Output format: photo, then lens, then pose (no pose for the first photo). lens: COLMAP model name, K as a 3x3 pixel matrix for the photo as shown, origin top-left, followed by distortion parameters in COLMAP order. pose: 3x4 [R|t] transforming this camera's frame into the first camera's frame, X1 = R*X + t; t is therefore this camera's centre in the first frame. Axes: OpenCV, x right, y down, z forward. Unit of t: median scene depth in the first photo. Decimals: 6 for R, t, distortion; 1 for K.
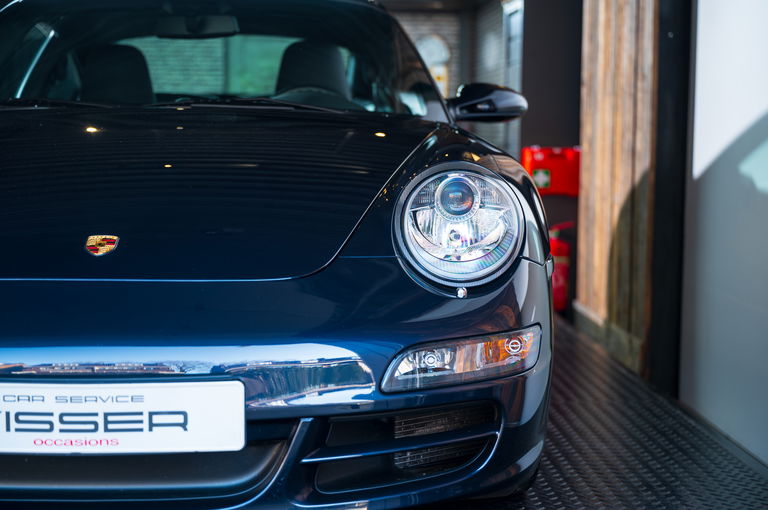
lens RADIAL K [[1408.8, 0, 381.0], [0, 1408.8, 257.9], [0, 0, 1]] dist [0.042344, 0.000000]
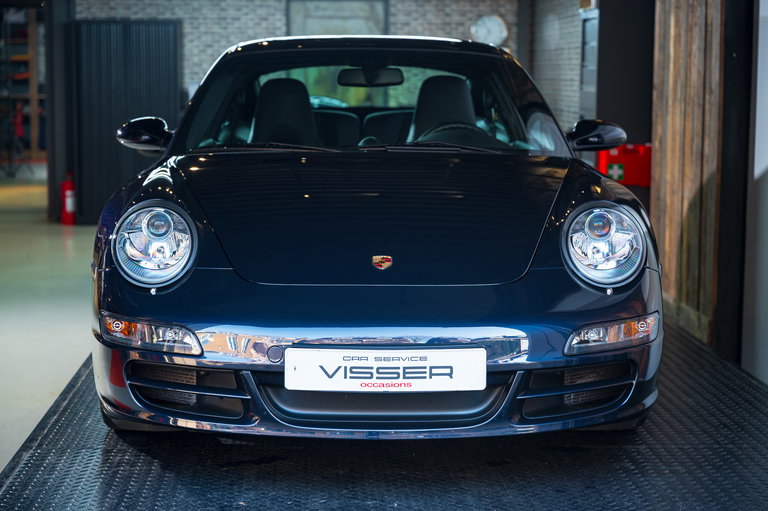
lens RADIAL K [[1565.3, 0, 390.7], [0, 1565.3, 253.8], [0, 0, 1]] dist [0.092596, 0.000000]
pose [[0.999989, -0.001773, -0.004338, -0.156565], [0.001866, 0.999767, 0.021488, -0.048477], [0.004299, -0.021496, 0.999760, -0.645392]]
